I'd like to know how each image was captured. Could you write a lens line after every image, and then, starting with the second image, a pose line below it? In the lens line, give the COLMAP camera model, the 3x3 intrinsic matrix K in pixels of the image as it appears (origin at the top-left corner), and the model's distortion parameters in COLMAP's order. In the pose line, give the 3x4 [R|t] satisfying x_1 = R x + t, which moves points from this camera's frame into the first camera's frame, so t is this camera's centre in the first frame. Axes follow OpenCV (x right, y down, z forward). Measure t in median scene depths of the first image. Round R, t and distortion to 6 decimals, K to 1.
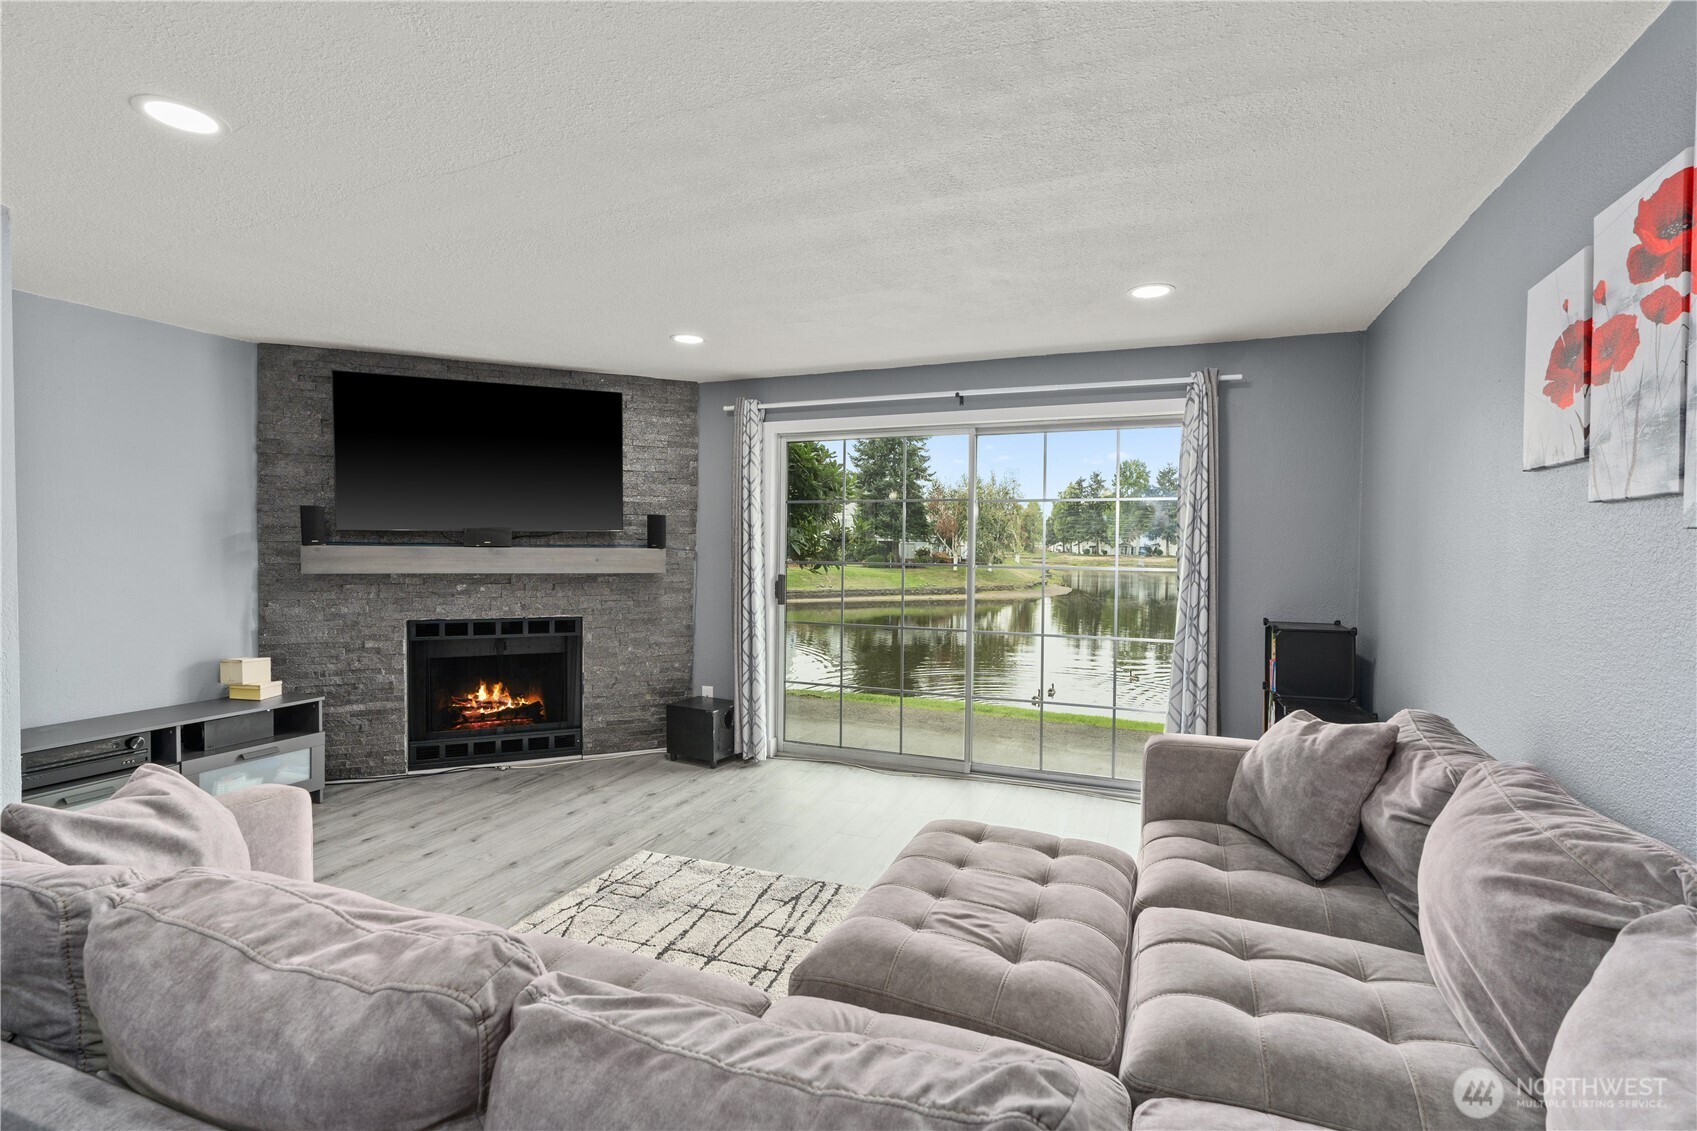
lens RADIAL K [[776.2, 0, 846.5], [0, 776.2, 574.5], [0, 0, 1]] dist [-0.005962, 0.001979]
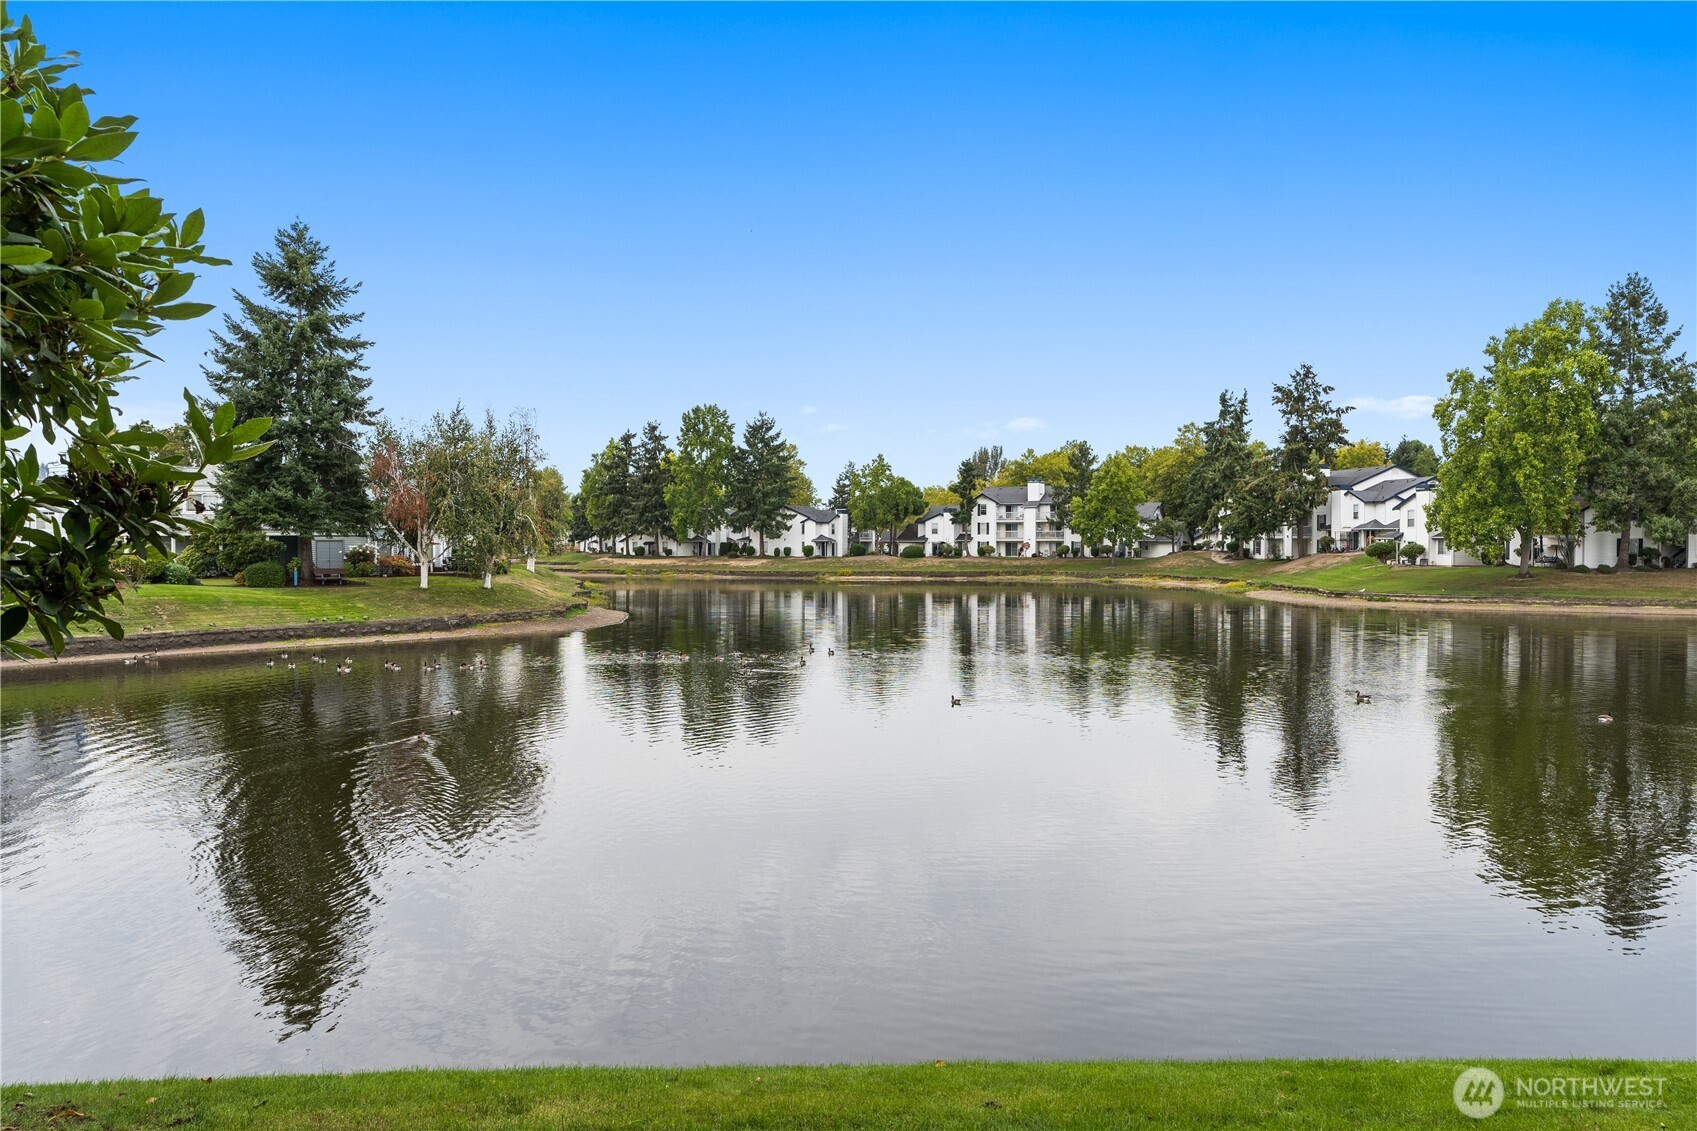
lens RADIAL K [[1264.0, 0, 864.9], [0, 1264.0, 567.8], [0, 0, 1]] dist [-0.009474, 0.014342]
pose [[0.885492, -0.017507, 0.464324, 0.000889], [0.025393, 0.999620, -0.010737, -0.001606], [-0.463959, 0.021298, 0.885600, 0.044520]]
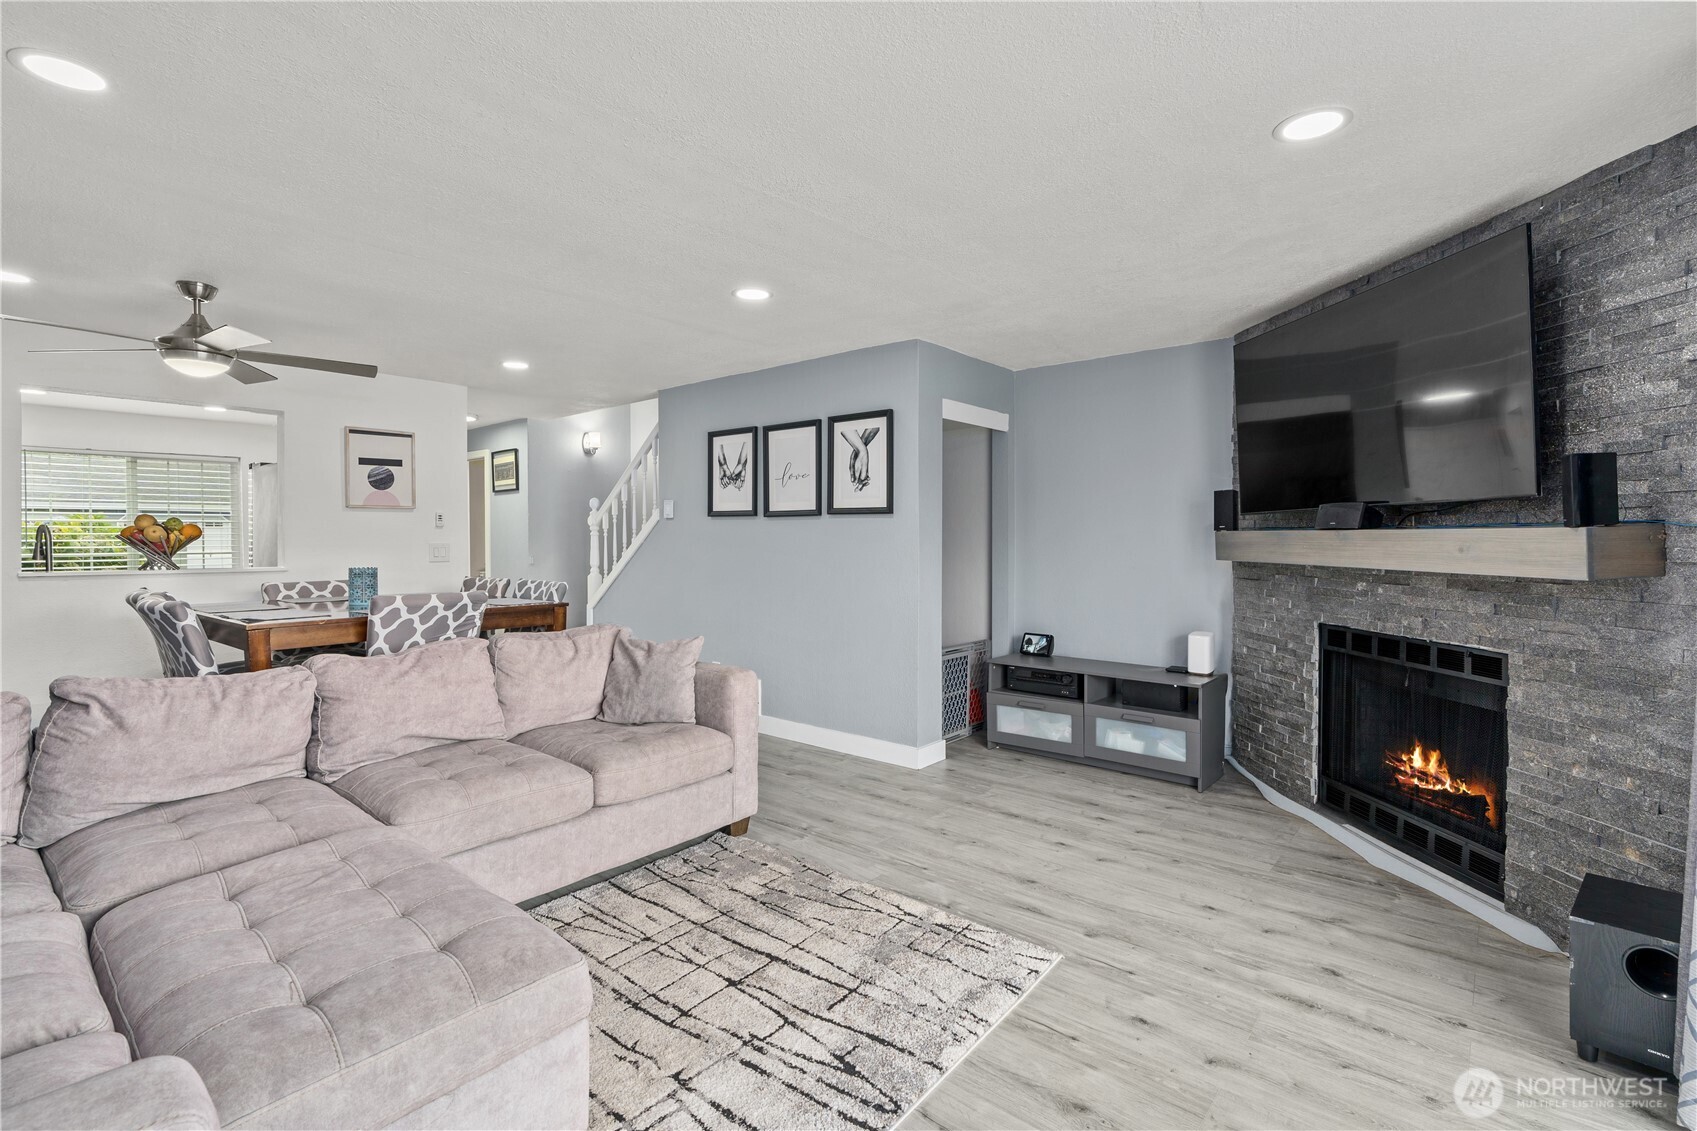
lens RADIAL K [[776.2, 0, 847.9], [0, 776.2, 552.9], [0, 0, 1]] dist [-0.005962, 0.001979]
pose [[-0.316420, 0.009628, -0.948570, 0.439879], [-0.037741, 0.999029, 0.022729, -0.016038], [0.947868, 0.042992, -0.315750, 0.975816]]
